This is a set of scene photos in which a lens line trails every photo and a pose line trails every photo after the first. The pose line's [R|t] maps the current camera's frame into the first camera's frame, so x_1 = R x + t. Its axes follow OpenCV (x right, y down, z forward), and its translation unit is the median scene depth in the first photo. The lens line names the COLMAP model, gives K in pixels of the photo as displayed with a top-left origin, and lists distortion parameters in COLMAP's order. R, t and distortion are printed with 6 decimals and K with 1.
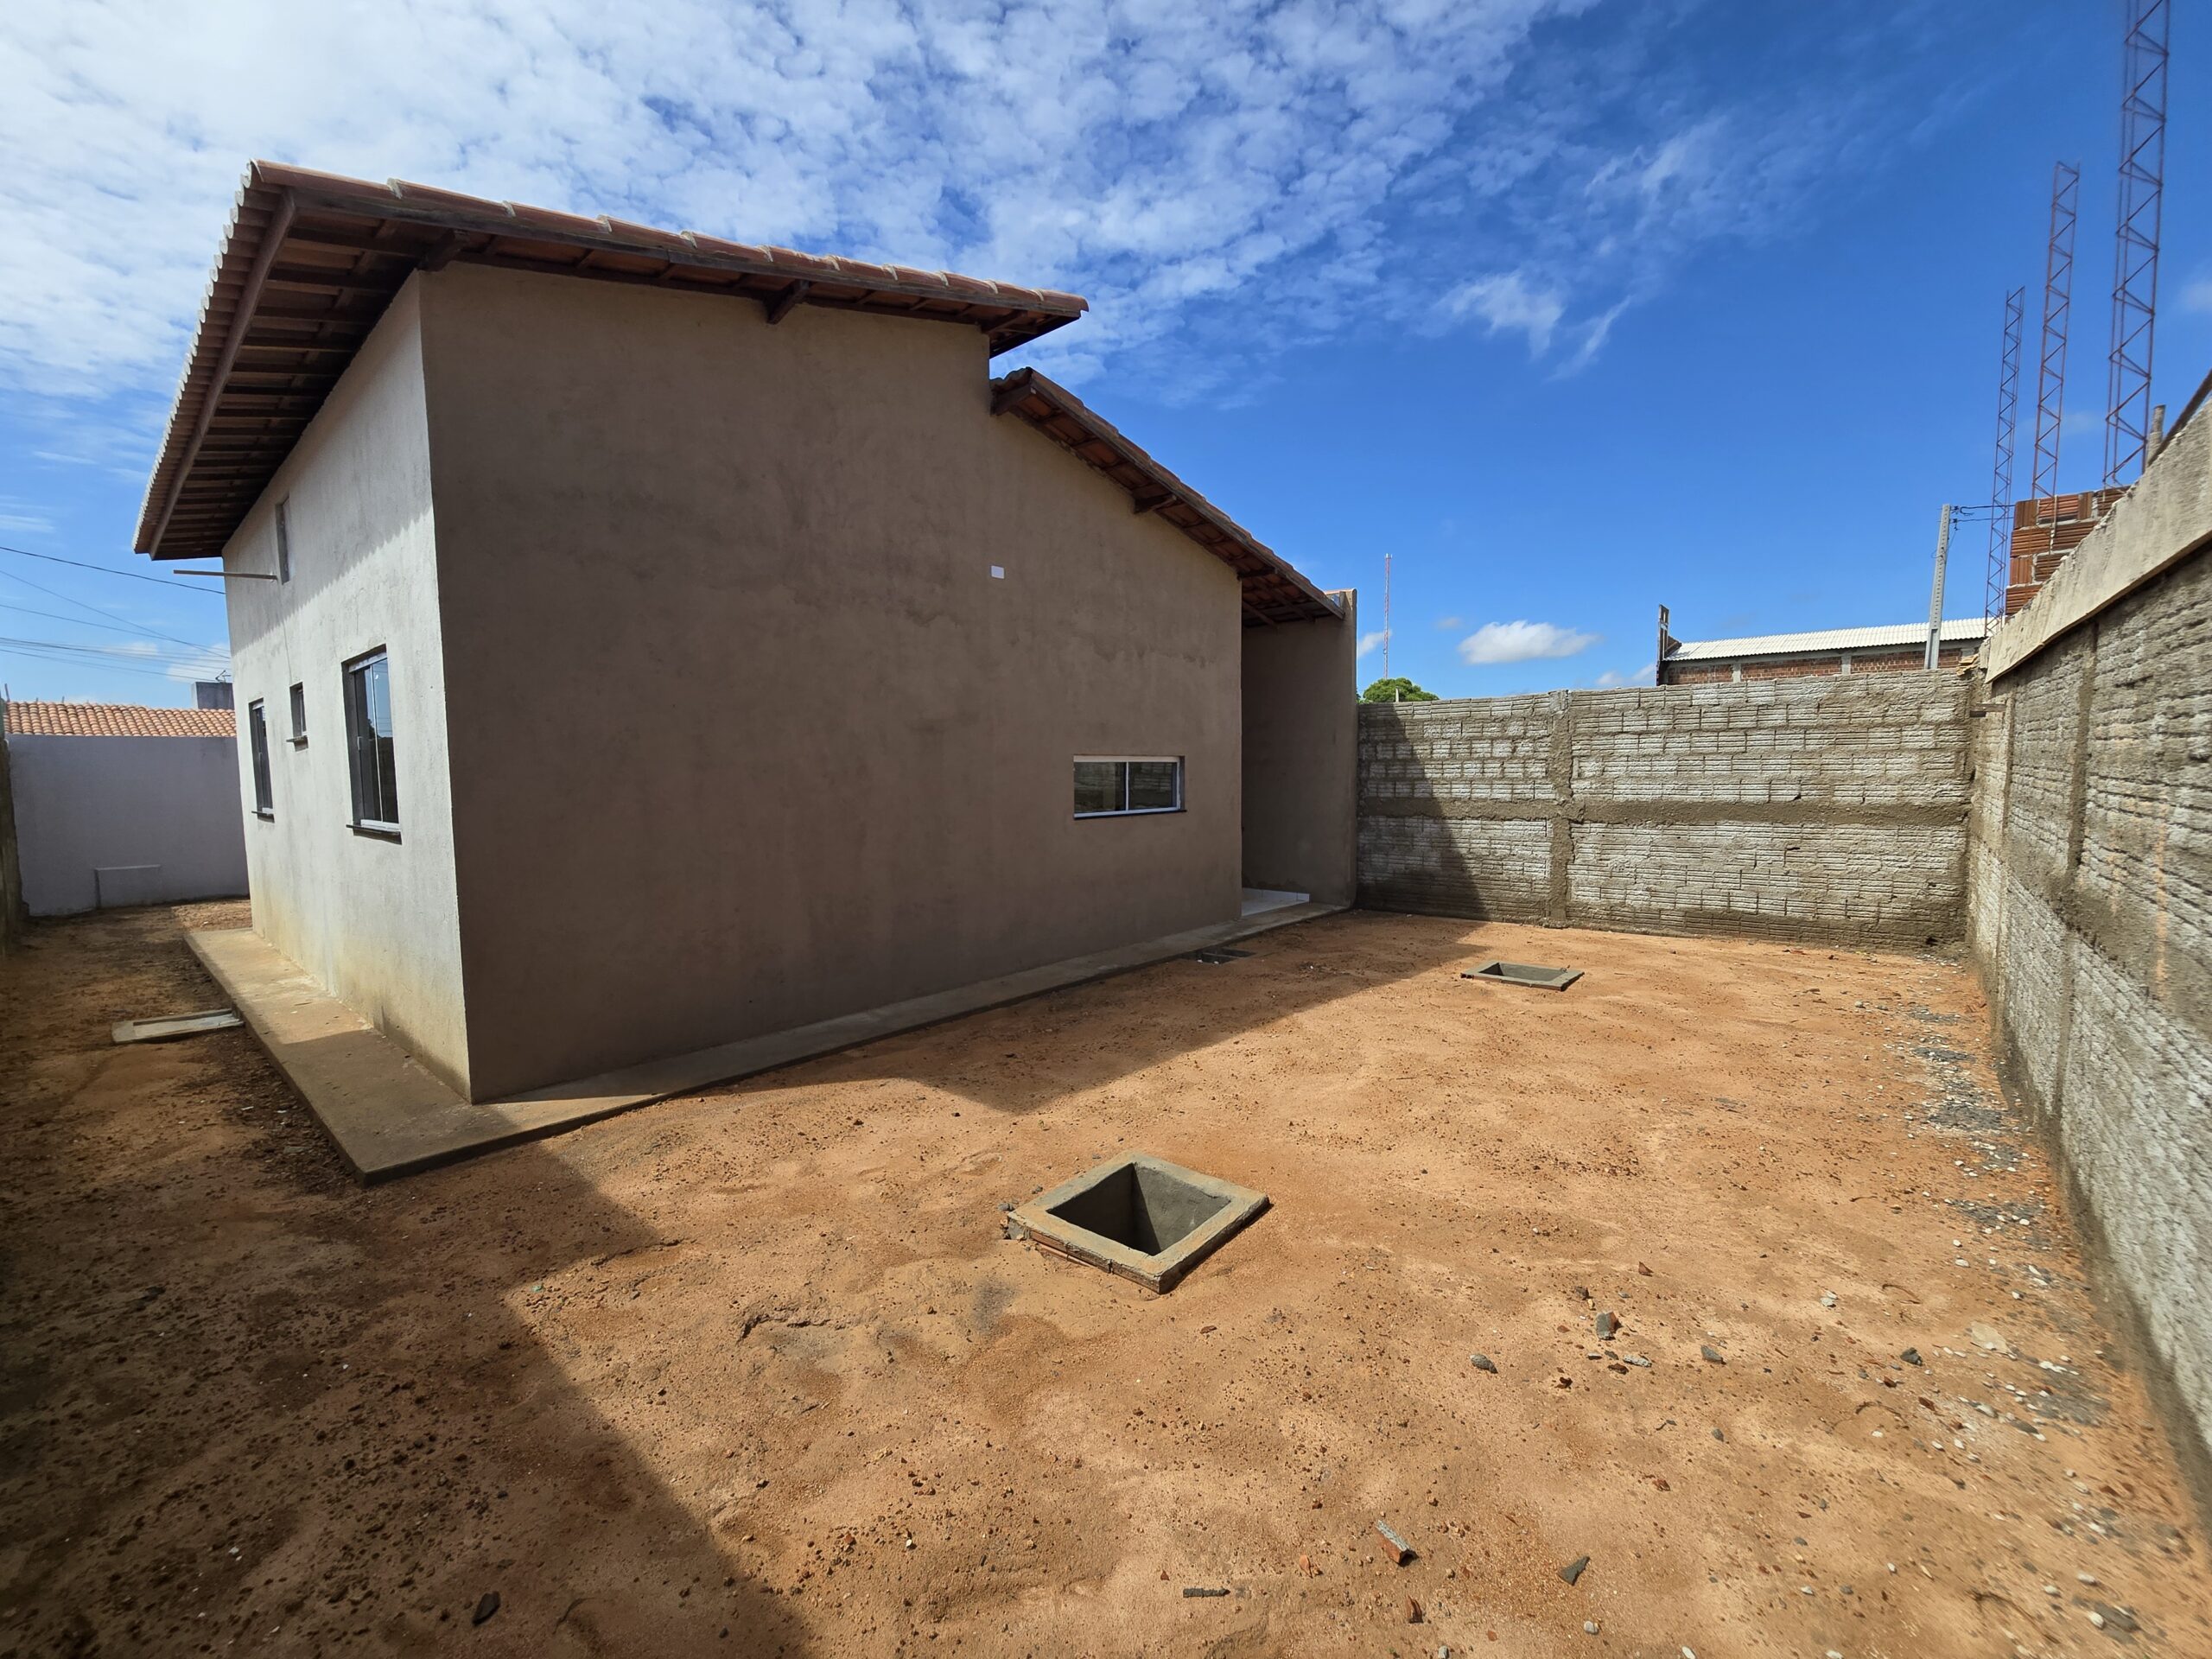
lens RADIAL K [[908.5, 0, 1102.4], [0, 908.5, 830.9], [0, 0, 1]] dist [-0.008762, 0.002739]
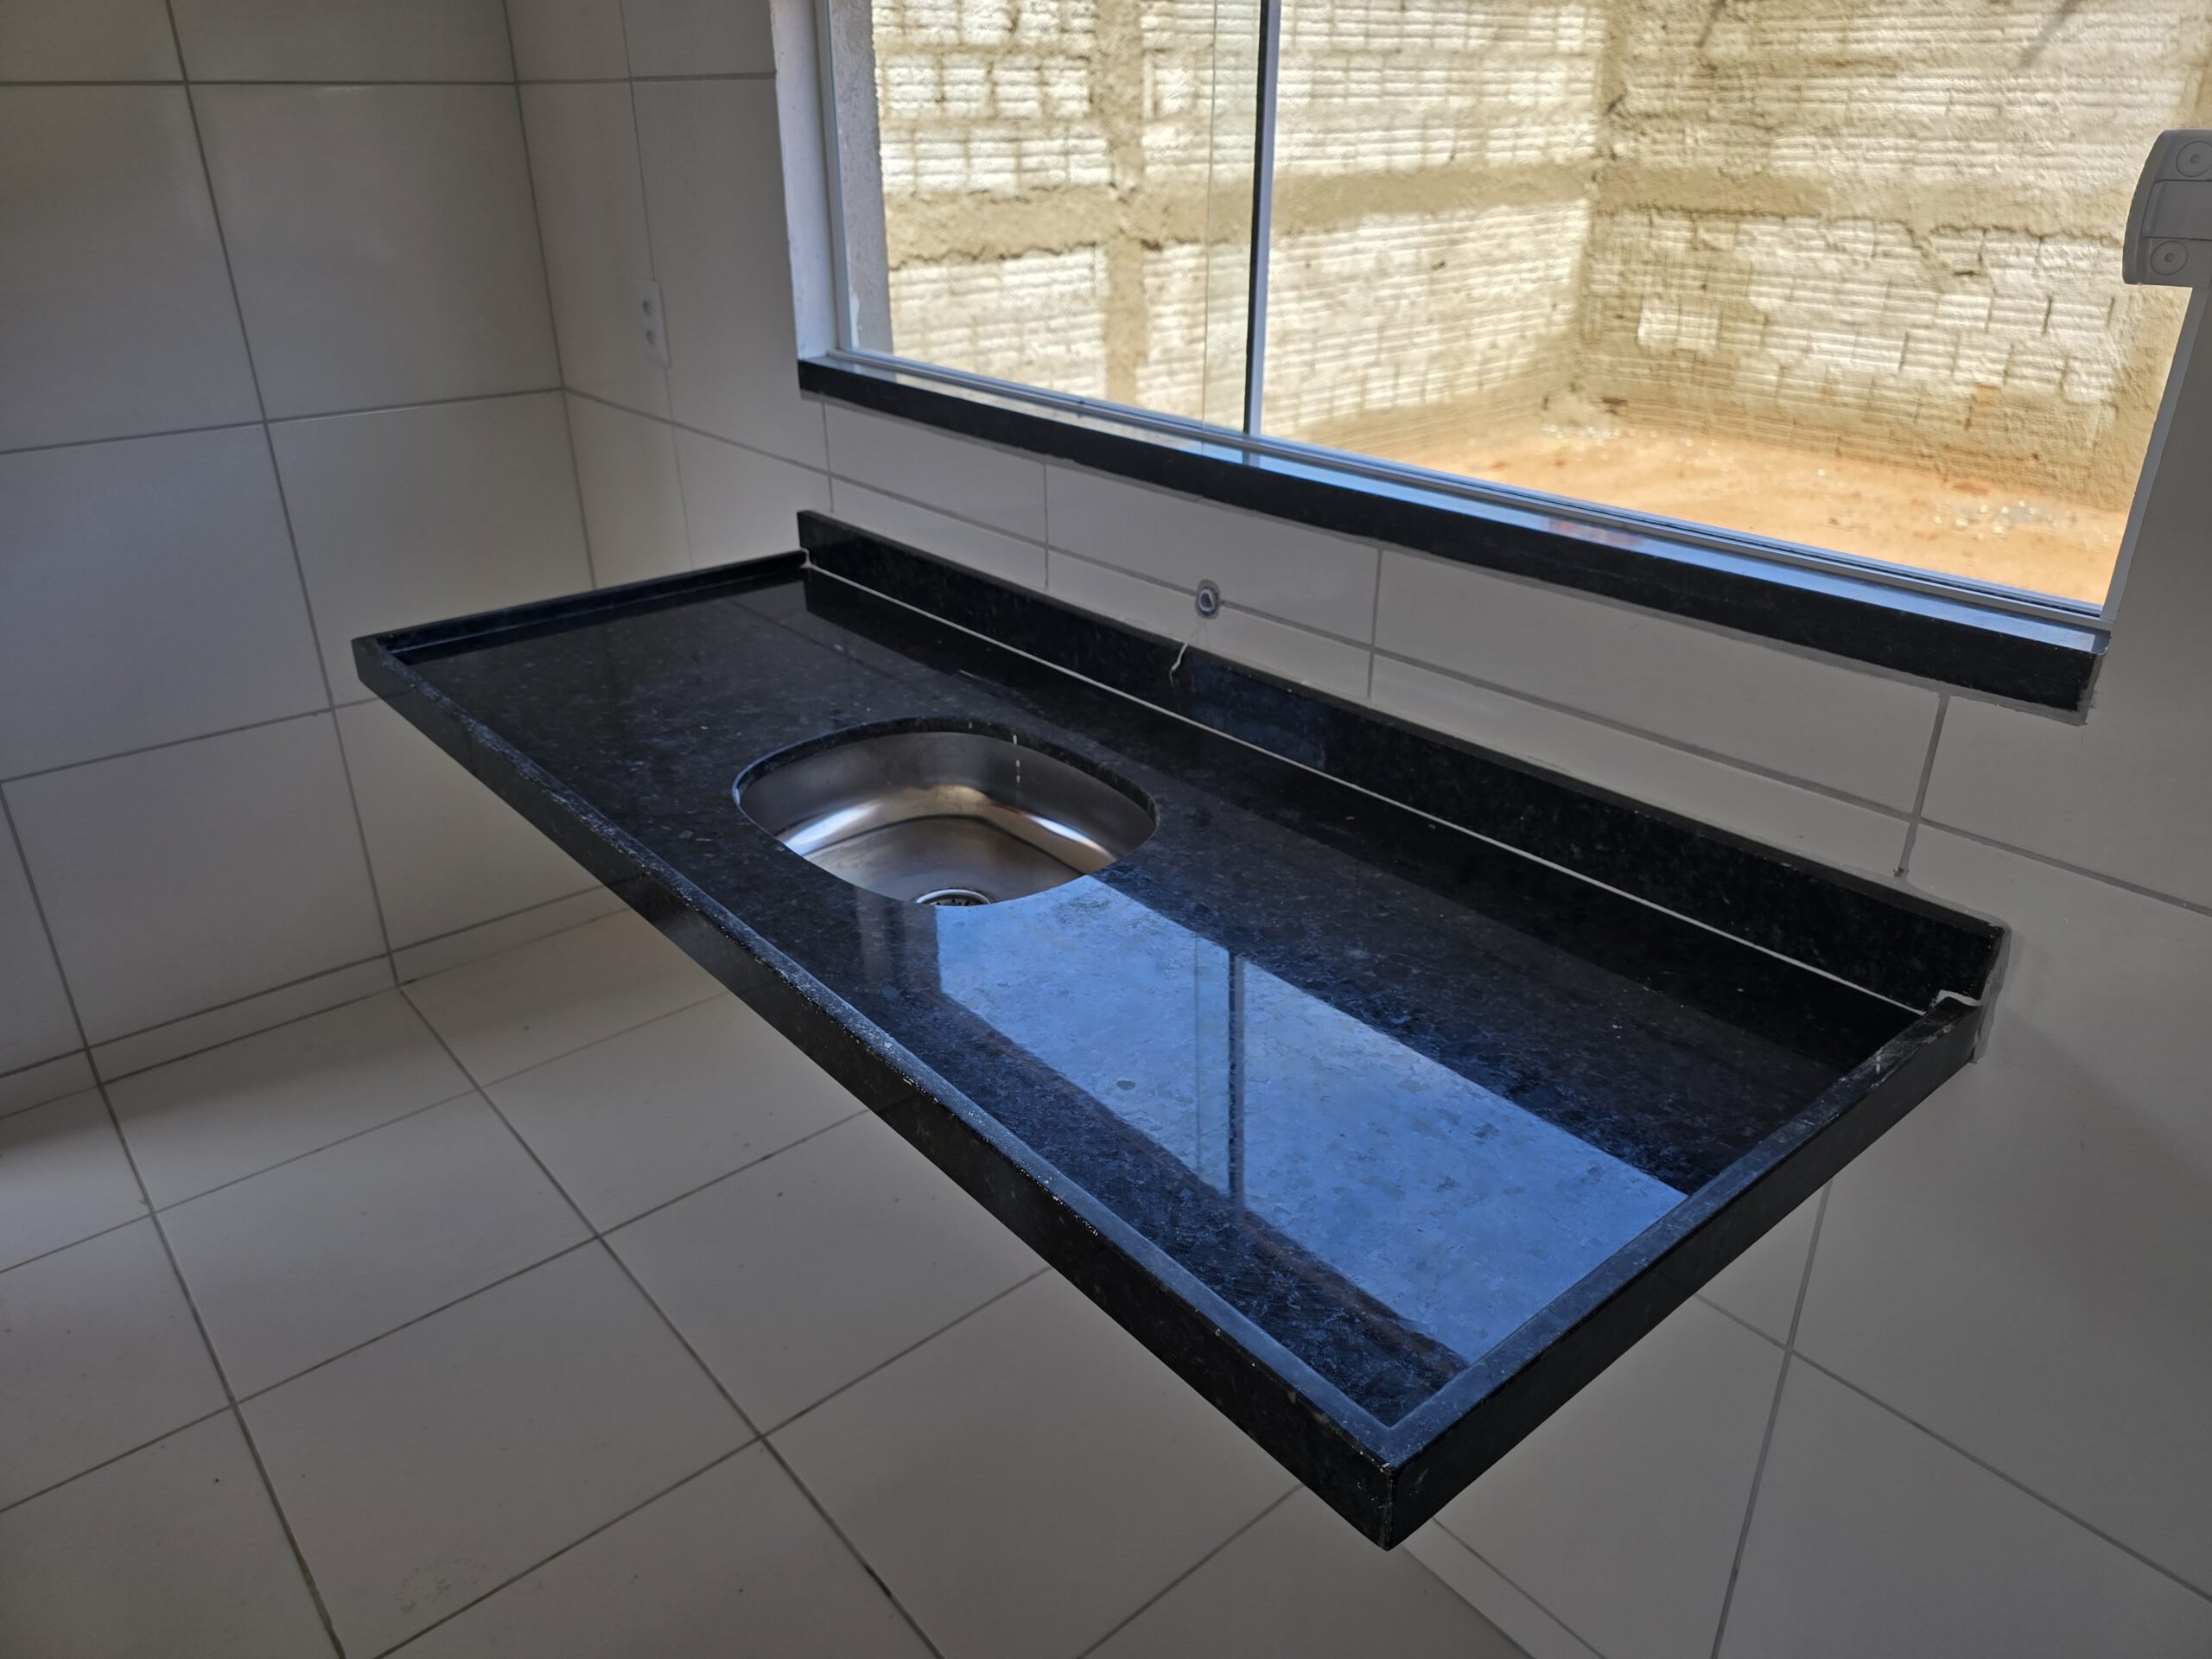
lens RADIAL K [[1522.3, 0, 1119.5], [0, 1522.3, 832.4], [0, 0, 1]] dist [0.002409, -0.006477]
pose [[0.140248, -0.419747, 0.896740, -0.173536], [0.072230, 0.907616, 0.413541, -0.060490], [-0.987478, 0.006773, 0.157609, 1.081900]]
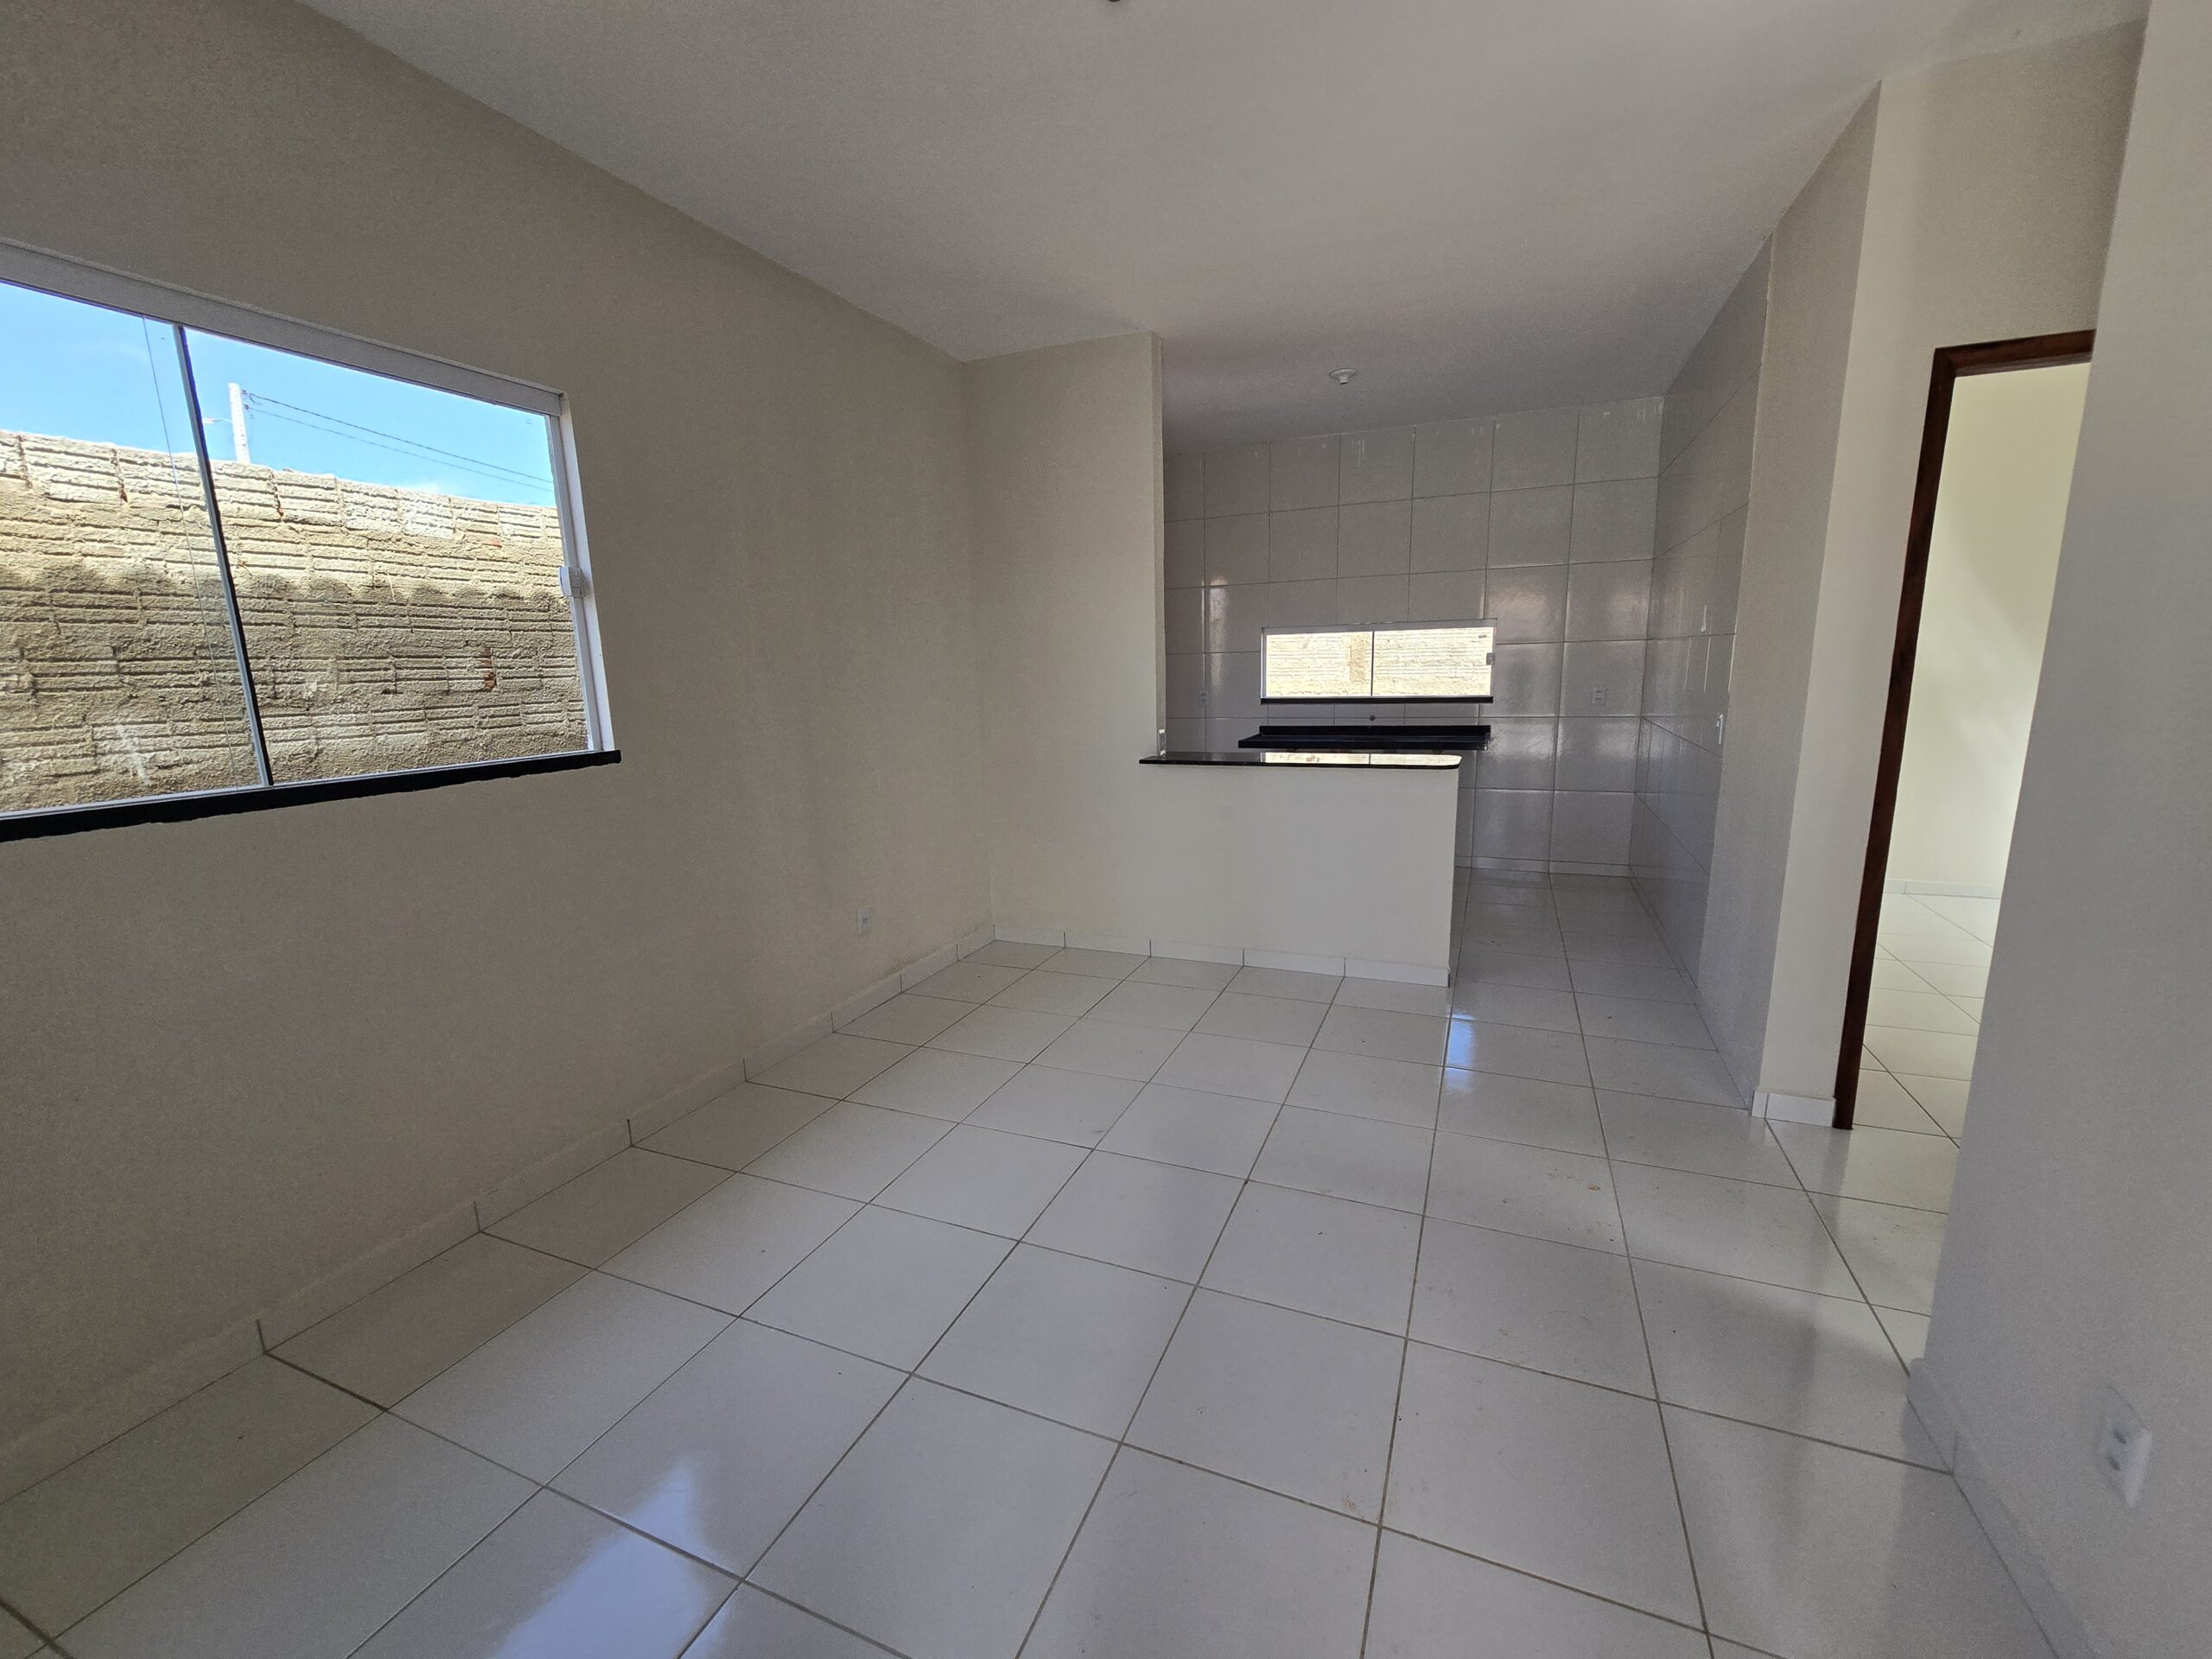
lens RADIAL K [[908.5, 0, 1108.6], [0, 908.5, 842.0], [0, 0, 1]] dist [-0.008762, 0.002739]
pose [[-0.312760, -0.165640, 0.935278, -0.958596], [0.095371, 0.974224, 0.204430, -0.101210], [-0.945032, 0.153136, -0.288901, 1.830922]]
